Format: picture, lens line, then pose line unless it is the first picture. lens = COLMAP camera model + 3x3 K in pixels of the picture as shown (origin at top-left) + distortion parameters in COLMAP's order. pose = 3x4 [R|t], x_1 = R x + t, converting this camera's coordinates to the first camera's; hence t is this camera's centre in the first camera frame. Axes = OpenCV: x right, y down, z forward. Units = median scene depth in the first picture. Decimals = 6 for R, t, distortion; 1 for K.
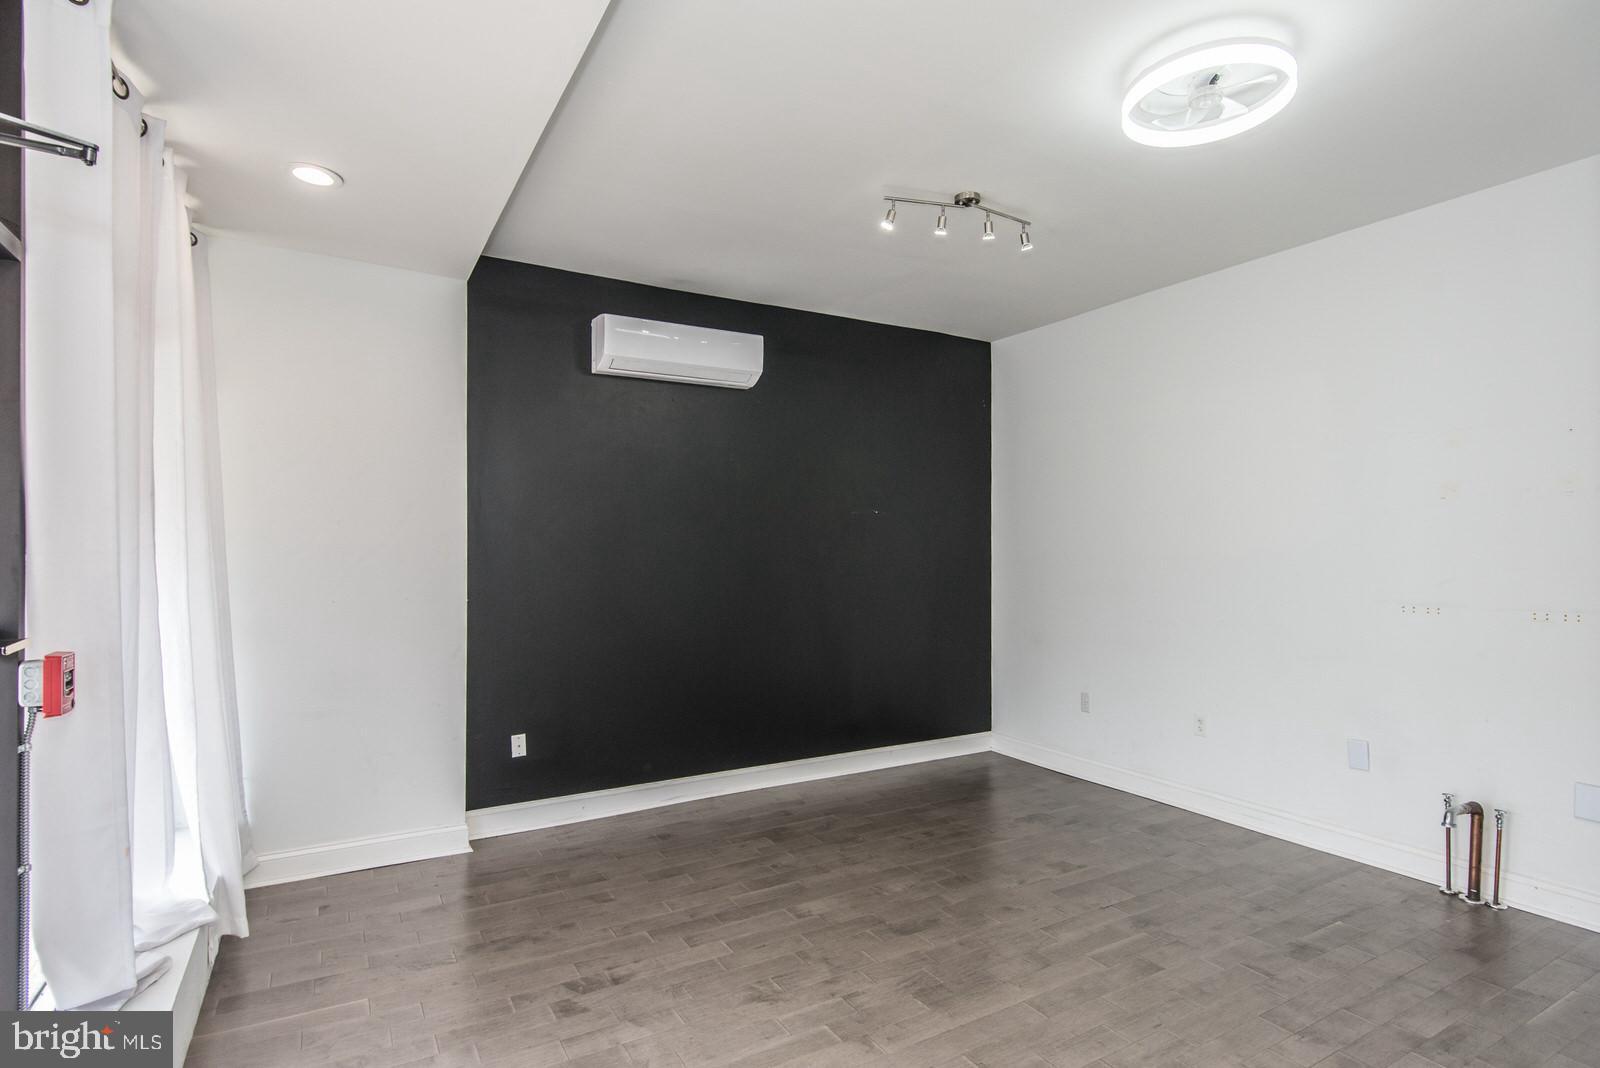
lens RADIAL K [[805.8, 0, 805.1], [0, 805.8, 535.8], [0, 0, 1]] dist [0.001883, -0.000102]
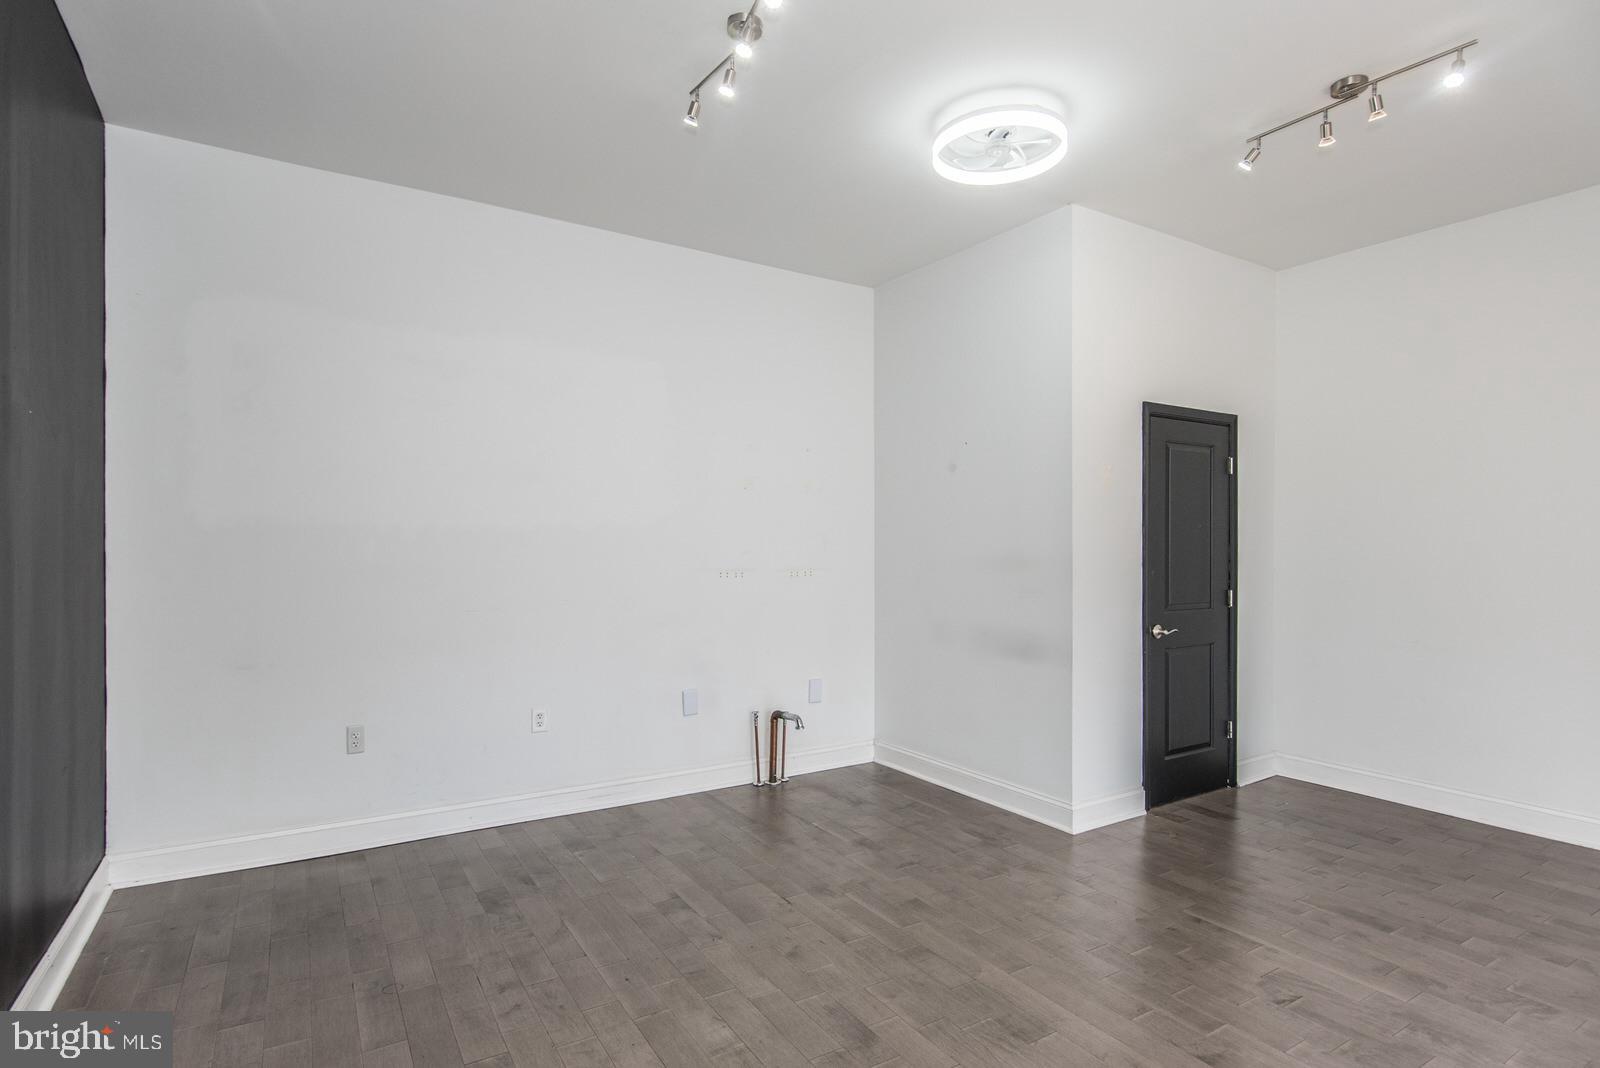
lens RADIAL K [[807.9, 0, 785.5], [0, 807.9, 549.2], [0, 0, 1]] dist [0.005671, 0.000962]
pose [[-0.006095, 0.000367, 0.999981, -0.526524], [-0.022368, 0.999750, -0.000504, 0.052348], [-0.999731, -0.022371, -0.006085, 0.957994]]
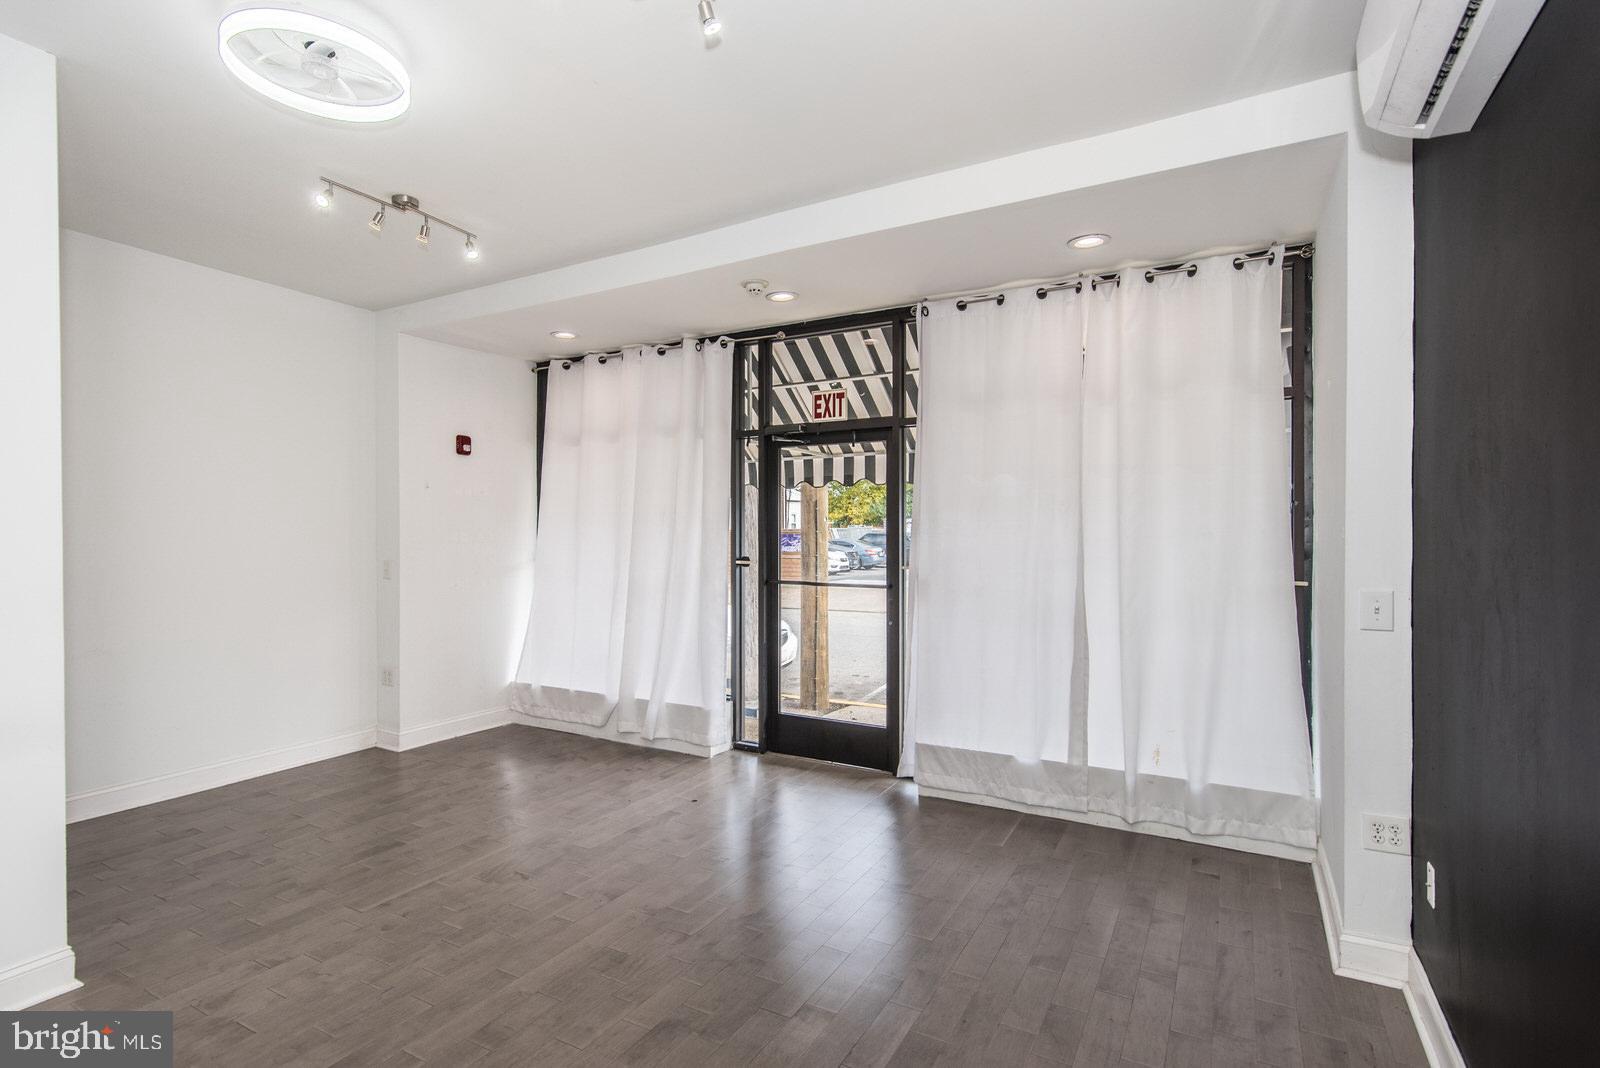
lens RADIAL K [[776.0, 0, 800.0], [0, 776.0, 534.0], [0, 0, 1]] dist [-0.000138, 0.000019]
pose [[-0.861713, 0.000988, -0.507395, 0.342504], [0.013202, 0.999703, -0.020475, 0.034525], [0.507224, -0.024342, -0.861470, 1.510738]]
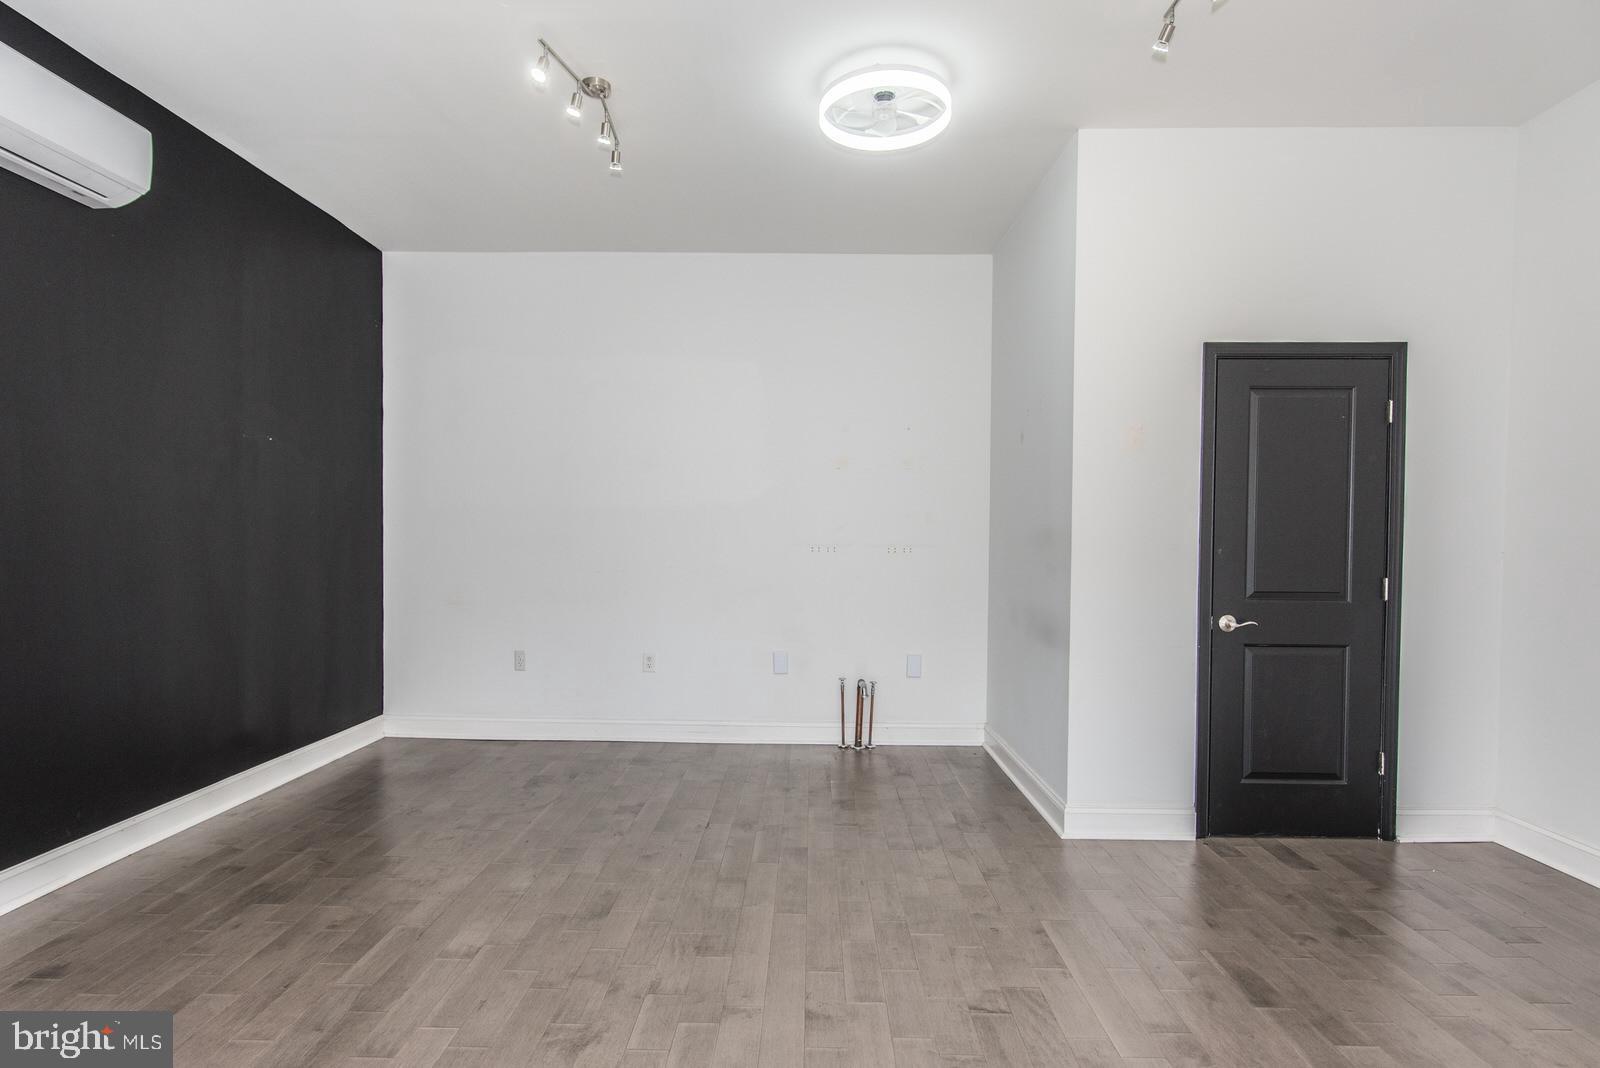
lens RADIAL K [[807.9, 0, 785.5], [0, 807.9, 549.2], [0, 0, 1]] dist [0.005671, 0.000962]
pose [[0.535718, -0.005210, 0.844381, -0.443805], [-0.028109, 0.999317, 0.023999, 0.063388], [-0.843929, -0.036591, 0.535206, 0.334691]]
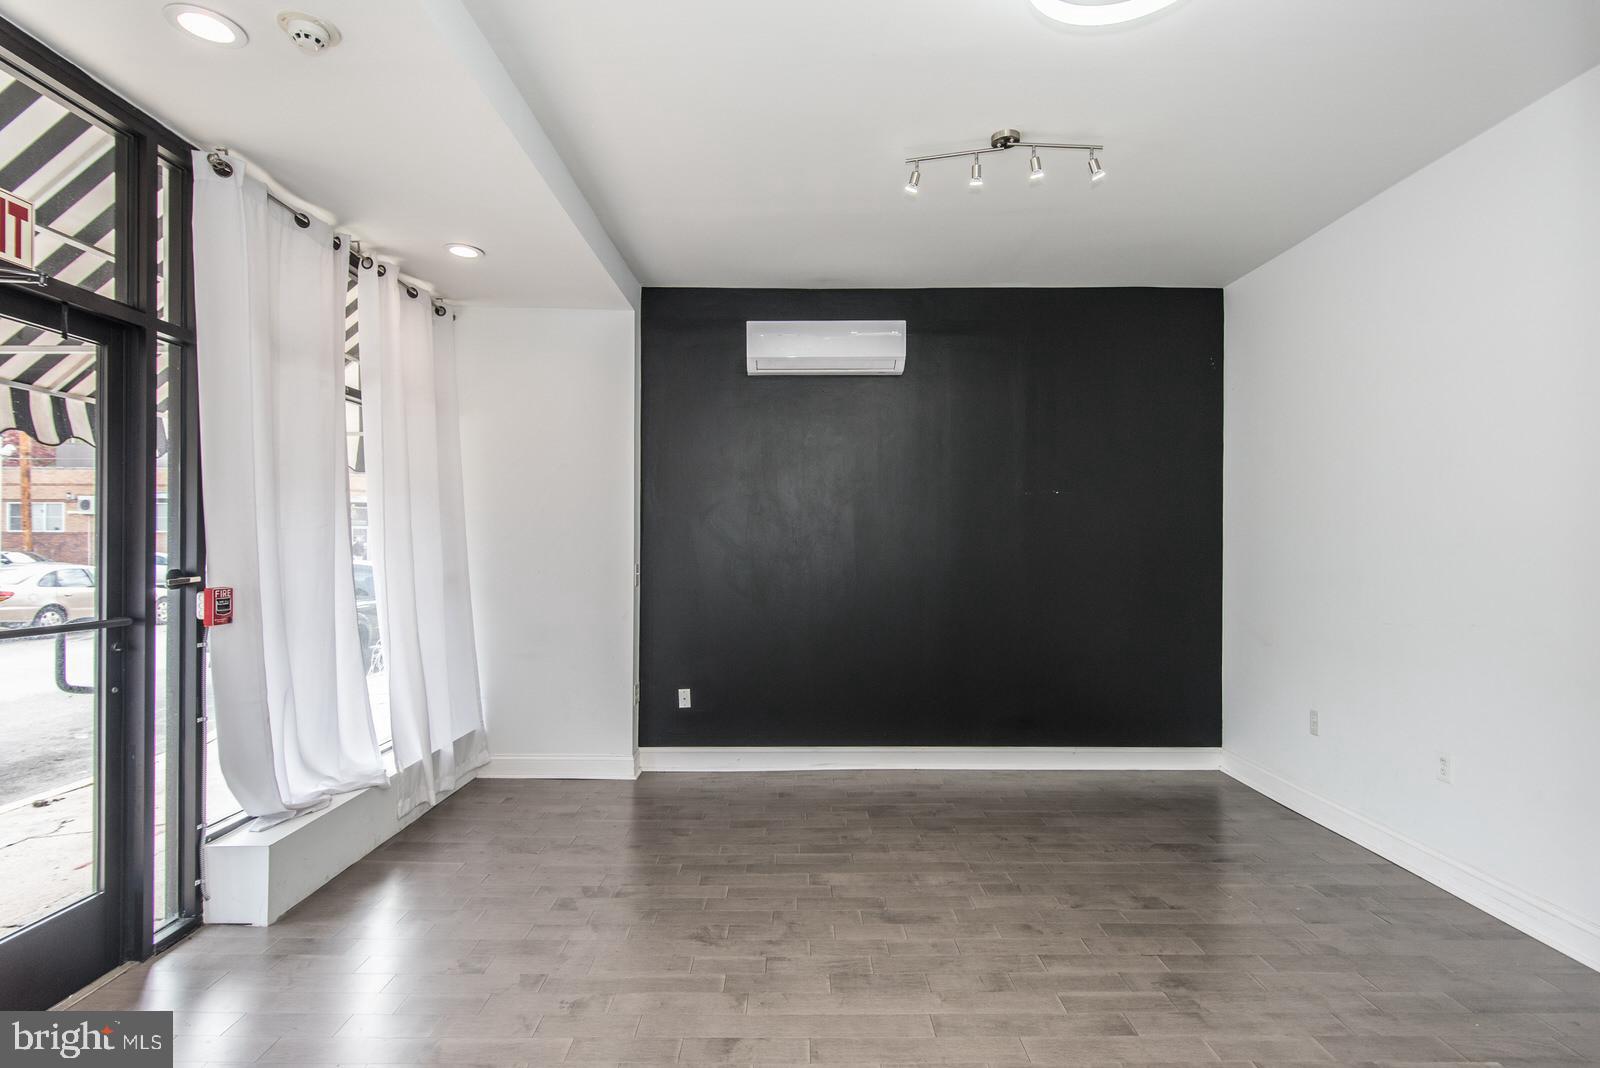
lens RADIAL K [[776.0, 0, 800.0], [0, 776.0, 534.0], [0, 0, 1]] dist [-0.000138, 0.000019]
pose [[0.867389, -0.004149, -0.497613, 0.433939], [0.006060, 0.999979, 0.002227, 0.023120], [0.497593, -0.004947, 0.867396, 0.125304]]
